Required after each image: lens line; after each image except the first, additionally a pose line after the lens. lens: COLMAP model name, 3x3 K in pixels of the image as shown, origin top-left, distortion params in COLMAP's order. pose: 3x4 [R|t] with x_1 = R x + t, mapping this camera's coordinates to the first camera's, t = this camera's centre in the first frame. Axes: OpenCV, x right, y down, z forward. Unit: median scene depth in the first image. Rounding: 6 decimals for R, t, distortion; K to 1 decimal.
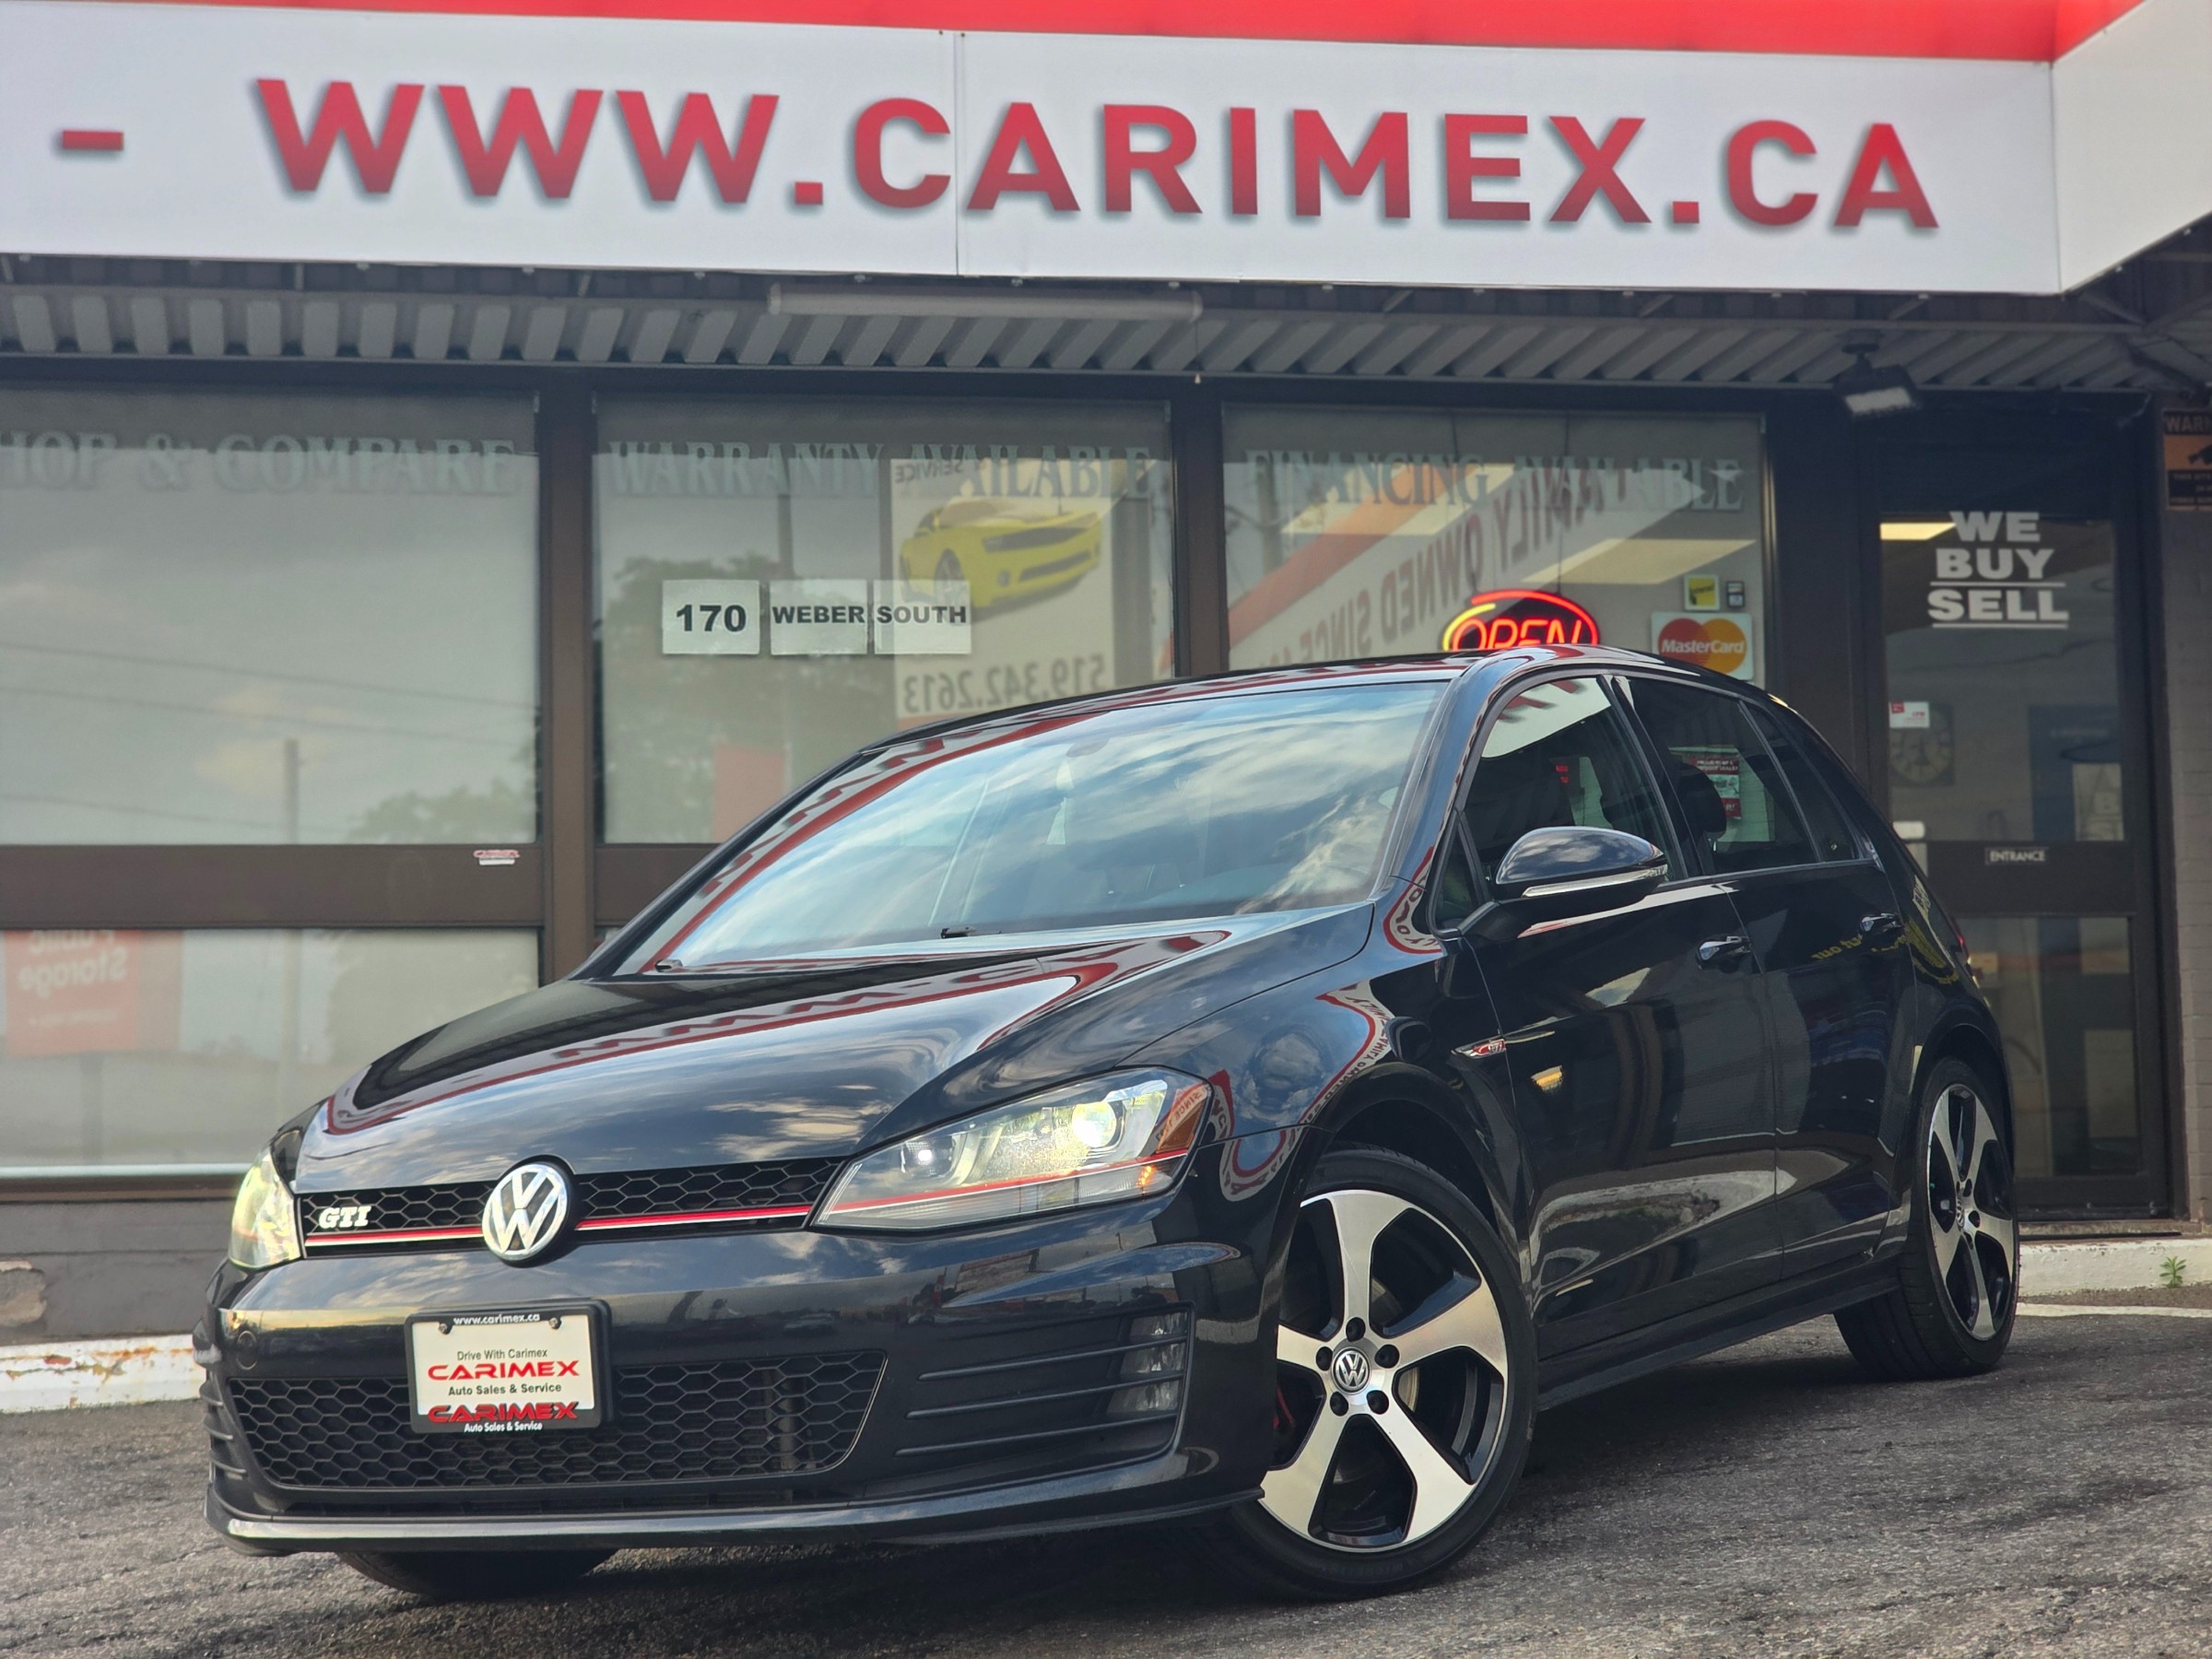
lens RADIAL K [[4407.5, 0, 1104.2], [0, 4407.5, 829.7], [0, 0, 1]] dist [0.253521, 0.000000]
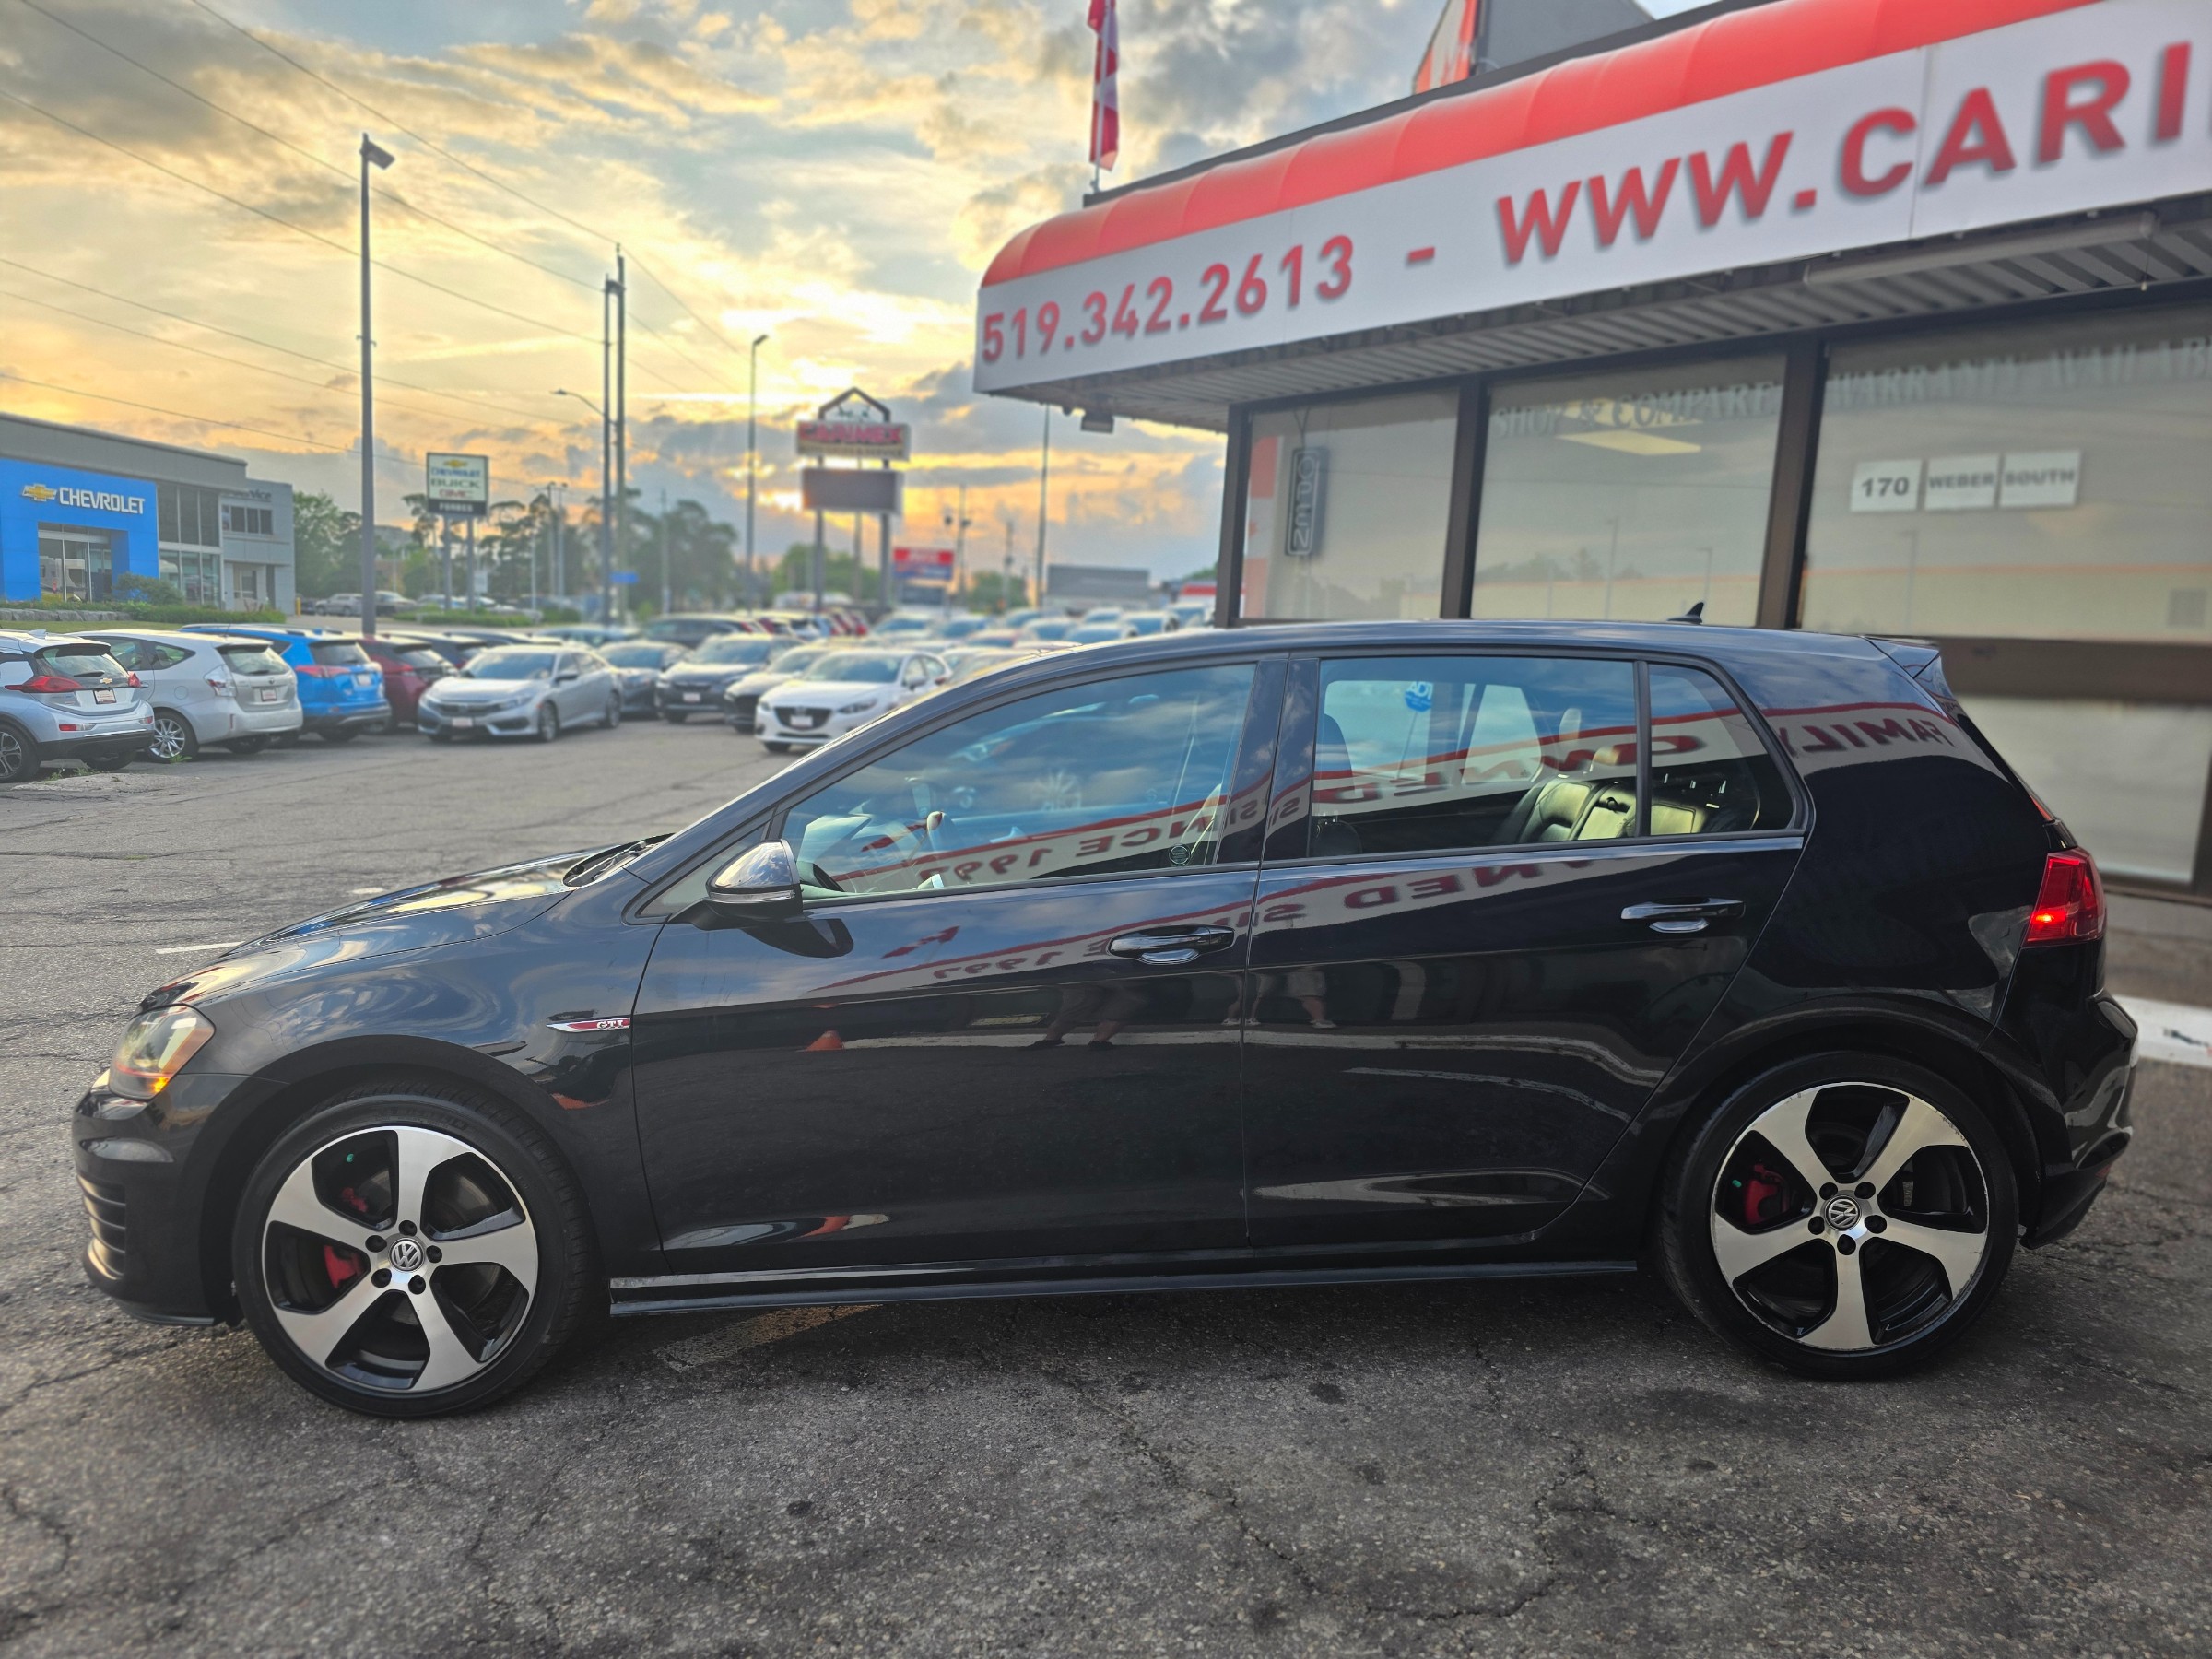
lens RADIAL K [[1598.1, 0, 1103.2], [0, 1598.1, 833.3], [0, 0, 1]] dist [0.031127, -0.008240]
pose [[0.465156, 0.156888, -0.871215, 0.312038], [0.033095, 0.980400, 0.194220, -0.051763], [0.884610, -0.119175, 0.450846, 0.542427]]
